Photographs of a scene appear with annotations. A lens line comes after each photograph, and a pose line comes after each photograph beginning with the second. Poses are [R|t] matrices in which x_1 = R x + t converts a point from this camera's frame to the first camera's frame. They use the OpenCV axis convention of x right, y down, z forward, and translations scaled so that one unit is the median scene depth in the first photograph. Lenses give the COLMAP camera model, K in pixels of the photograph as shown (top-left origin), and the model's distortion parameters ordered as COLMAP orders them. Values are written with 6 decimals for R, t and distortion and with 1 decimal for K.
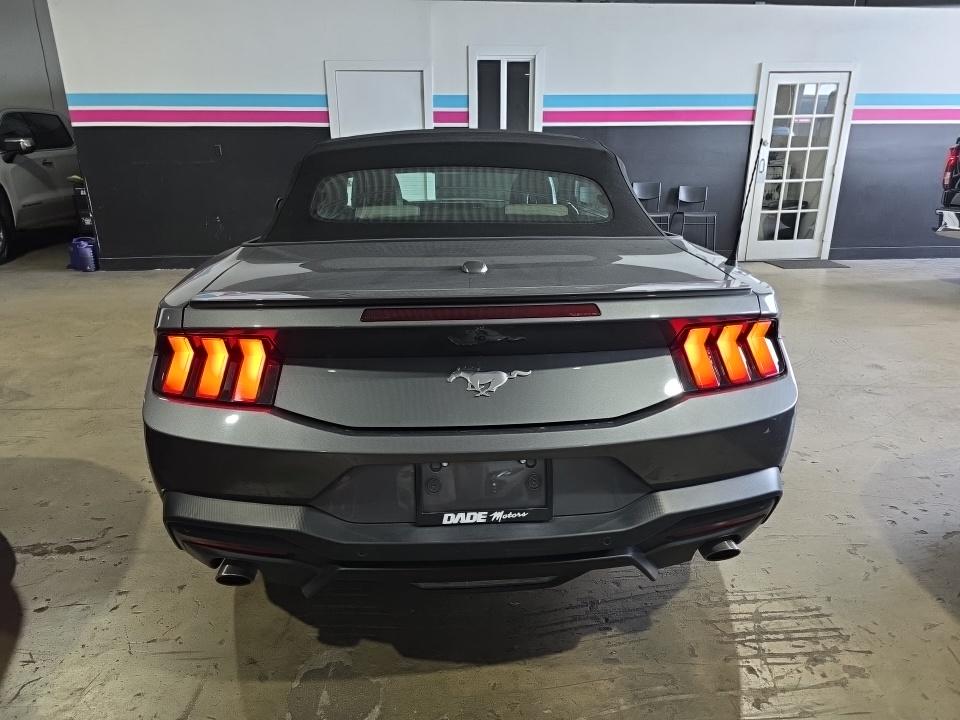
lens RADIAL K [[636.8, 0, 475.8], [0, 636.8, 359.4], [0, 0, 1]] dist [0.018851, -0.018854]
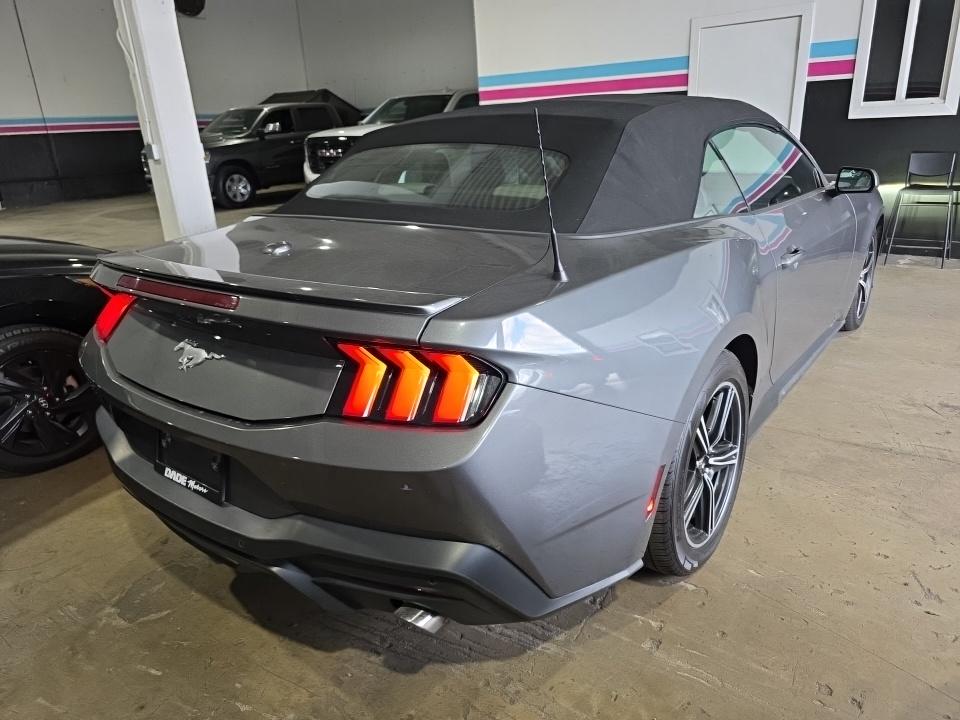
lens RADIAL K [[636.8, 0, 485.2], [0, 636.8, 356.3], [0, 0, 1]] dist [0.018851, -0.018854]
pose [[0.769459, 0.188128, -0.610361, 0.773821], [-0.159535, 0.981956, 0.101543, -0.114853], [0.618451, 0.019241, 0.785588, 0.344589]]
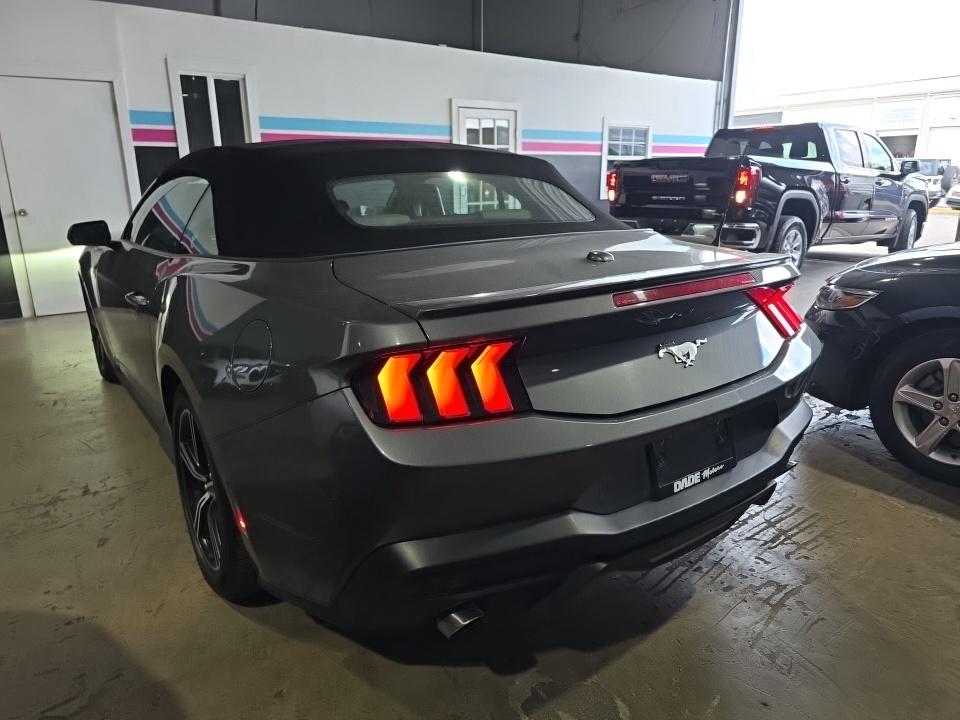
lens RADIAL K [[636.8, 0, 475.2], [0, 636.8, 363.4], [0, 0, 1]] dist [0.018851, -0.018854]
pose [[0.850810, -0.146759, 0.504564, -0.623256], [0.166631, 0.986002, 0.005814, -0.009662], [-0.498354, 0.079130, 0.863355, 0.178414]]
